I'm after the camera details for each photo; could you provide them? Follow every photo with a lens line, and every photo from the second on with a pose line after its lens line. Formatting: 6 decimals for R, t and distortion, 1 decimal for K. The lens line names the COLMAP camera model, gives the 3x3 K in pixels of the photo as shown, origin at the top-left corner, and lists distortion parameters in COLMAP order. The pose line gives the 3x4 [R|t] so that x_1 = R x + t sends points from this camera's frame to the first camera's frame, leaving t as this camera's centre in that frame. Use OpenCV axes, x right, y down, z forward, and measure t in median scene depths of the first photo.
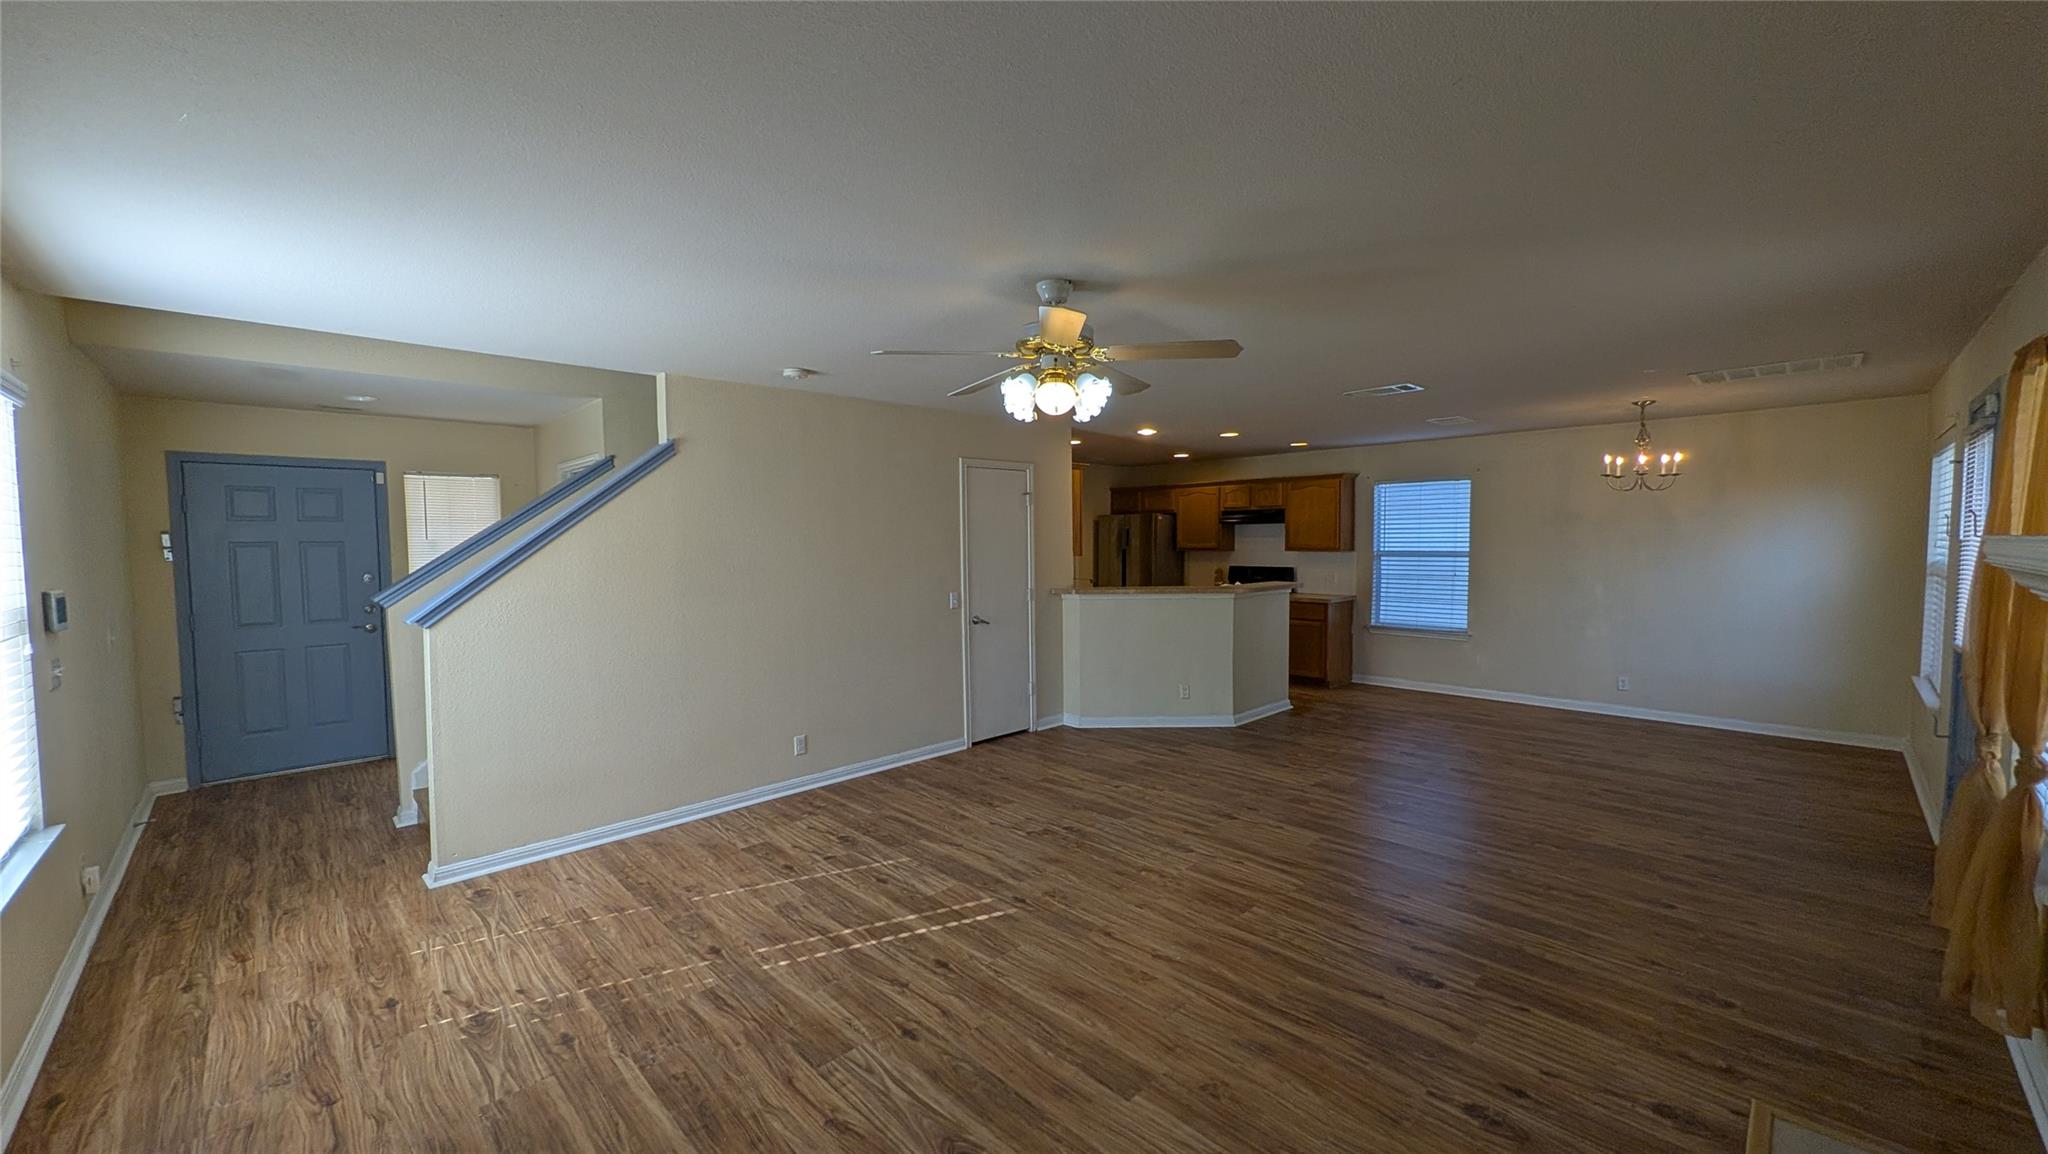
lens RADIAL K [[771.9, 0, 1024.0], [0, 771.9, 577.0], [0, 0, 1]] dist [0.000556, -0.000225]
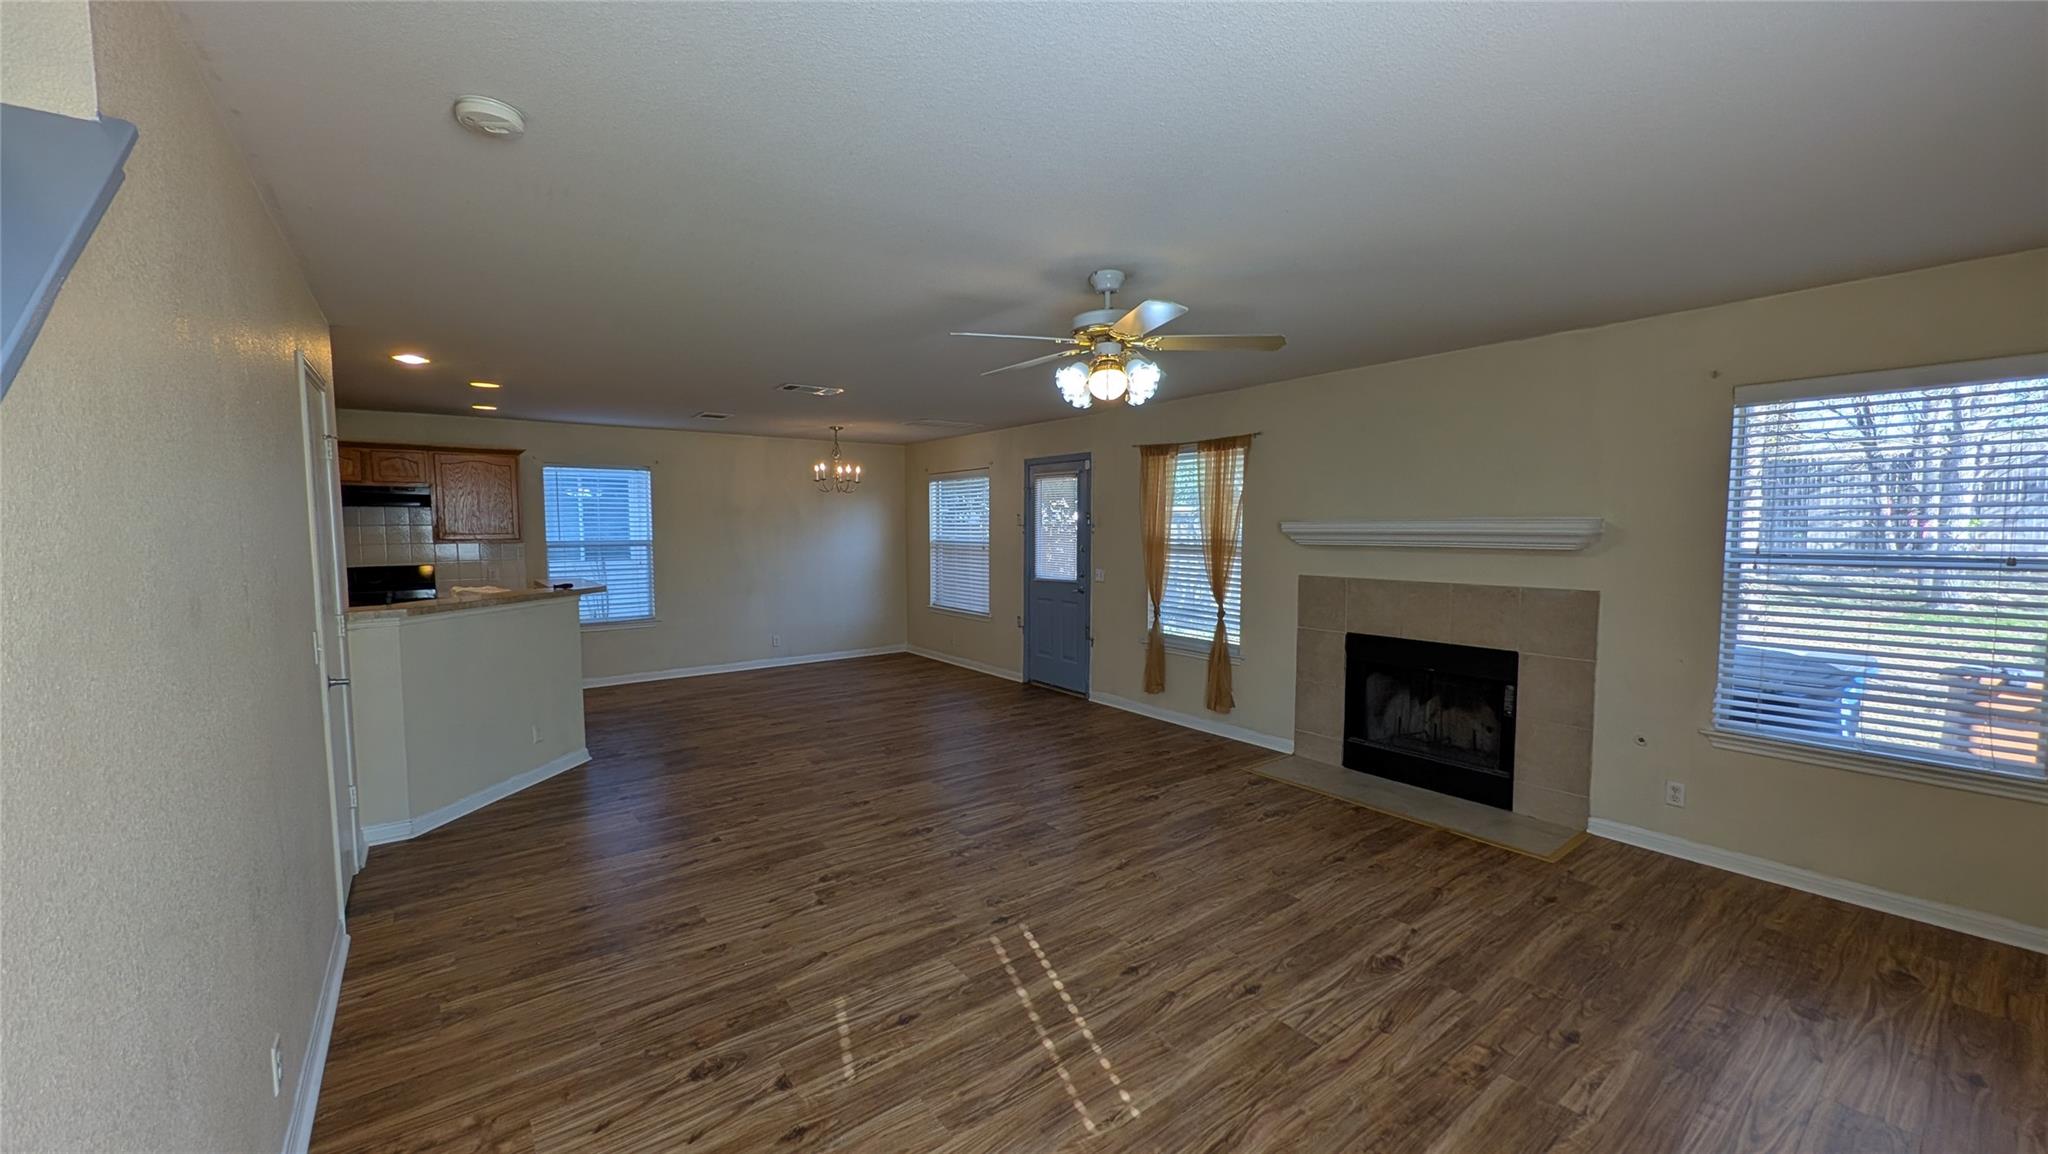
lens RADIAL K [[770.2, 0, 1024.0], [0, 770.2, 577.0], [0, 0, 1]] dist [0.002573, 0.000366]
pose [[0.126965, -0.060723, 0.990047, -0.875058], [0.053036, 0.997112, 0.054355, -0.030789], [-0.990488, 0.045607, 0.129819, 0.840579]]
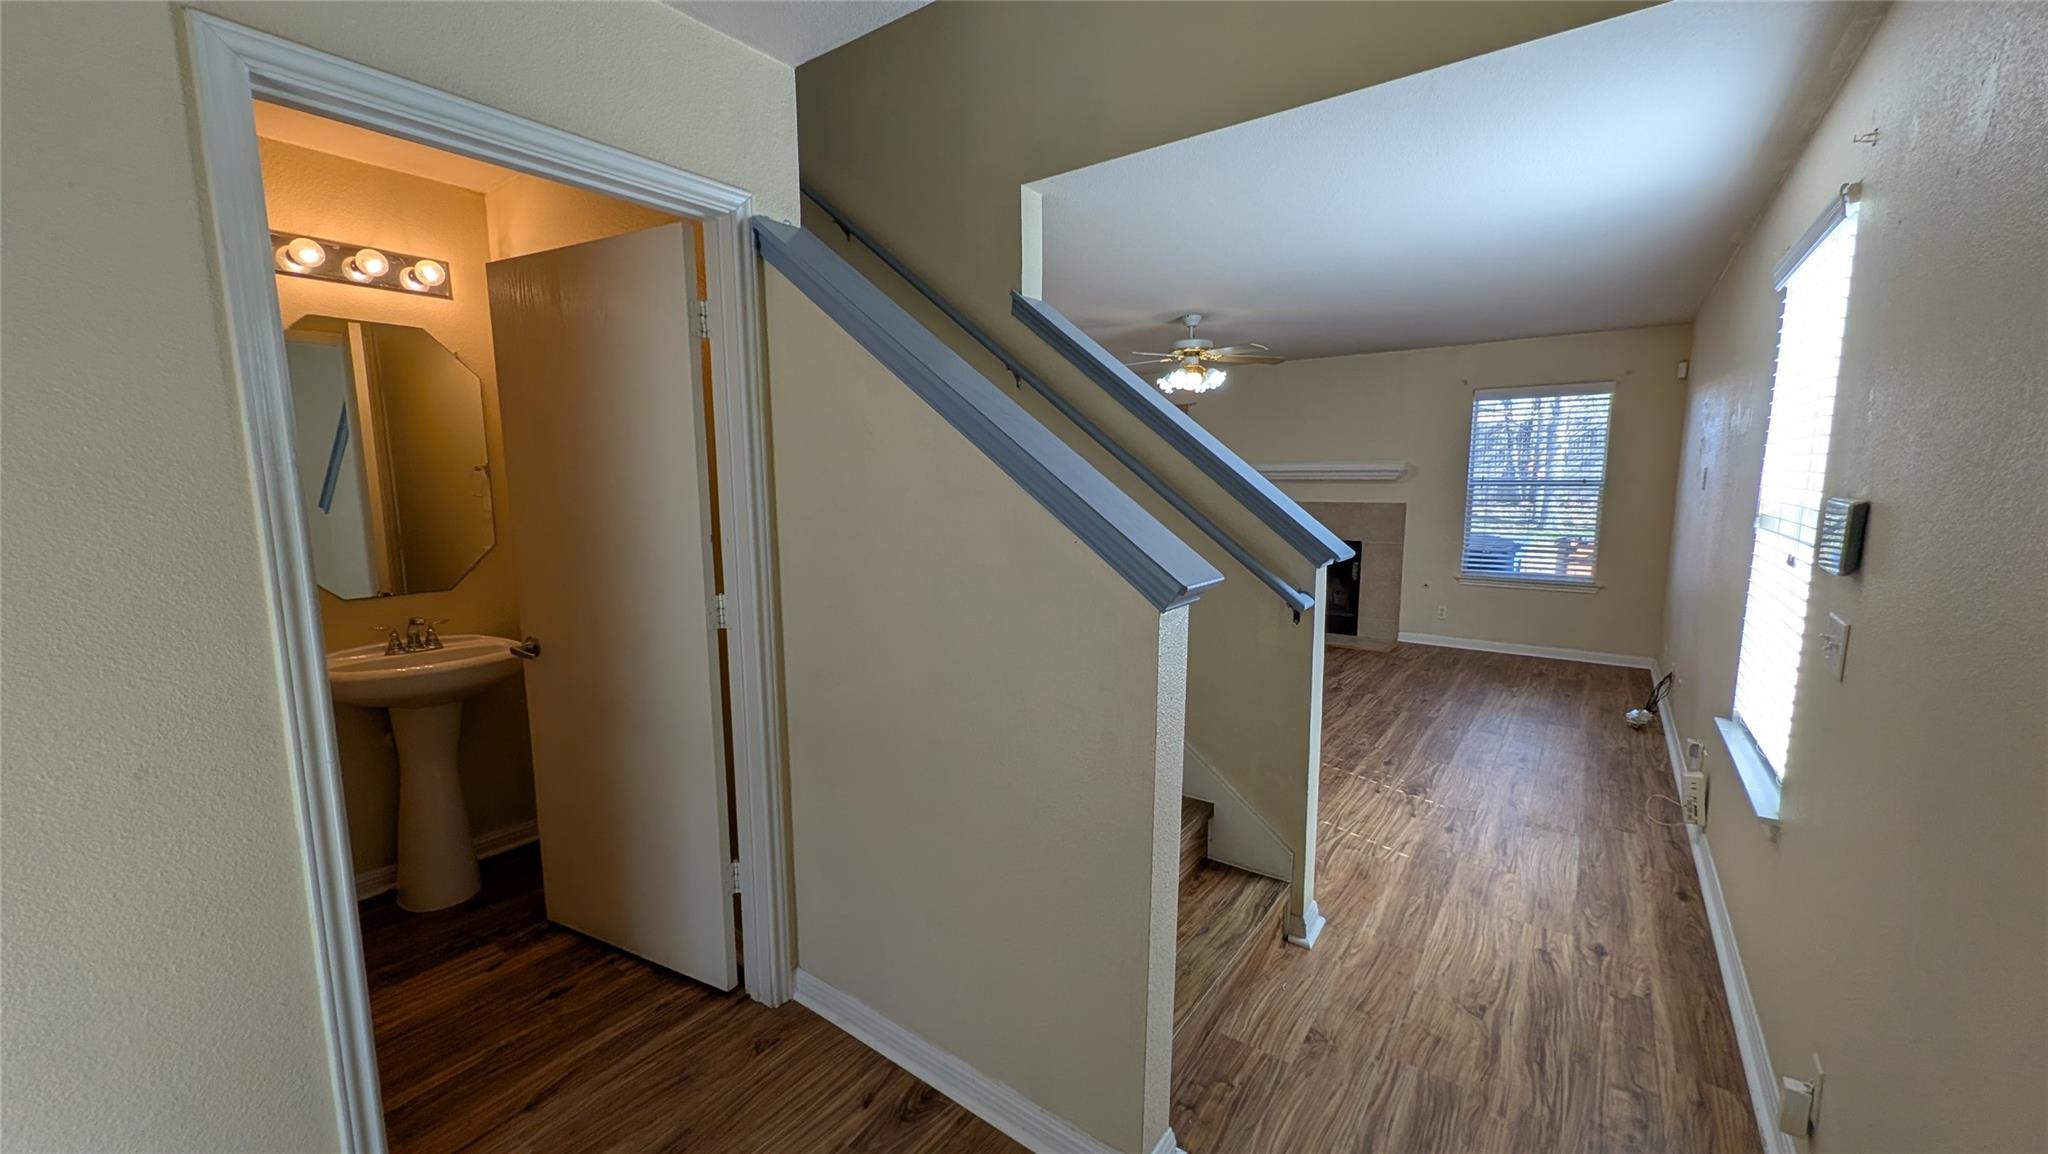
lens RADIAL K [[770.2, 0, 1024.0], [0, 770.2, 577.0], [0, 0, 1]] dist [0.002573, 0.000366]
pose [[-0.153666, -0.121152, 0.980668, -1.472307], [0.058393, 0.989607, 0.131407, -0.033020], [-0.986396, 0.077457, -0.144994, 1.429790]]
